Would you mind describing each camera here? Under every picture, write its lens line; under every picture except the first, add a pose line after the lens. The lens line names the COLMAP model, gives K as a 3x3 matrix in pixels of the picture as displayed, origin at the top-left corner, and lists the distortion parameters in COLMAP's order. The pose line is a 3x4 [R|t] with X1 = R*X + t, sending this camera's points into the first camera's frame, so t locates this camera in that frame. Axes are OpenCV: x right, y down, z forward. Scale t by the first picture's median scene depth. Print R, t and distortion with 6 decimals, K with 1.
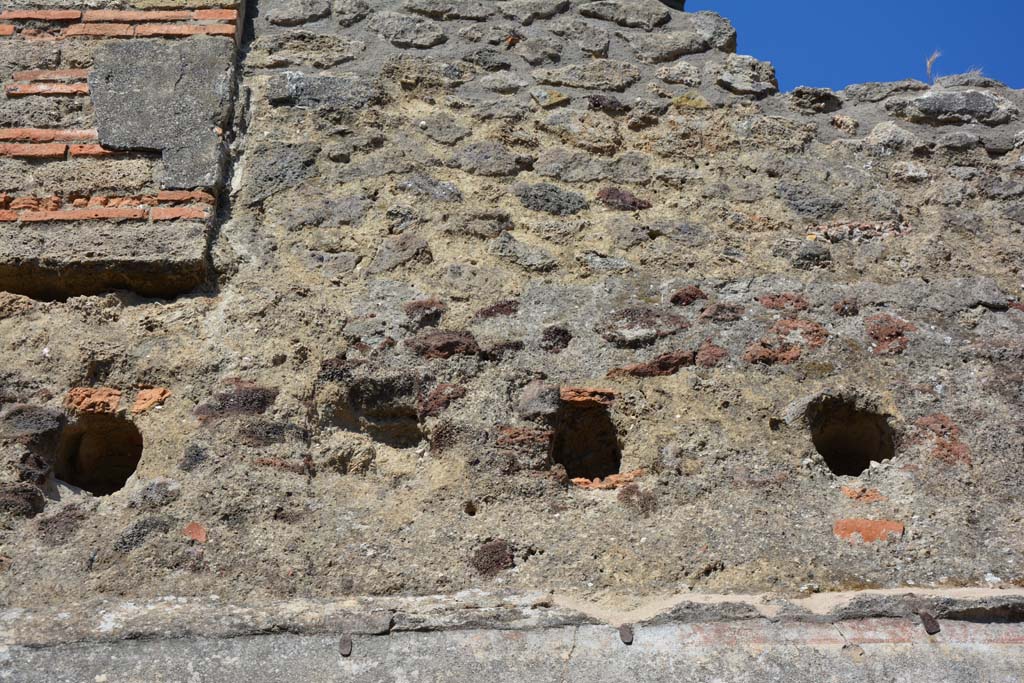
lens RADIAL K [[1818.1, 0, 510.6], [0, 1818.1, 341.5], [0, 0, 1]] dist [0.322148, 0.000000]
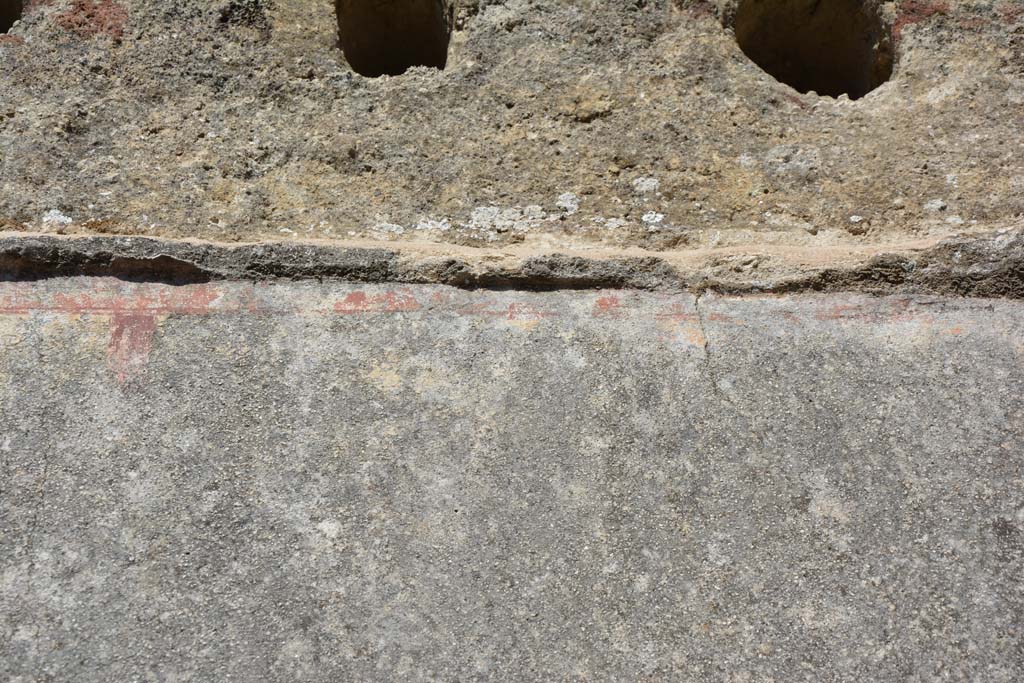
lens RADIAL K [[2742.9, 0, 503.1], [0, 2742.9, 351.9], [0, 0, 1]] dist [0.750527, 0.000000]
pose [[0.998651, 0.034295, -0.038981, 0.413857], [-0.031371, 0.996817, 0.073290, 0.097625], [0.041370, -0.071968, 0.996549, 0.152679]]
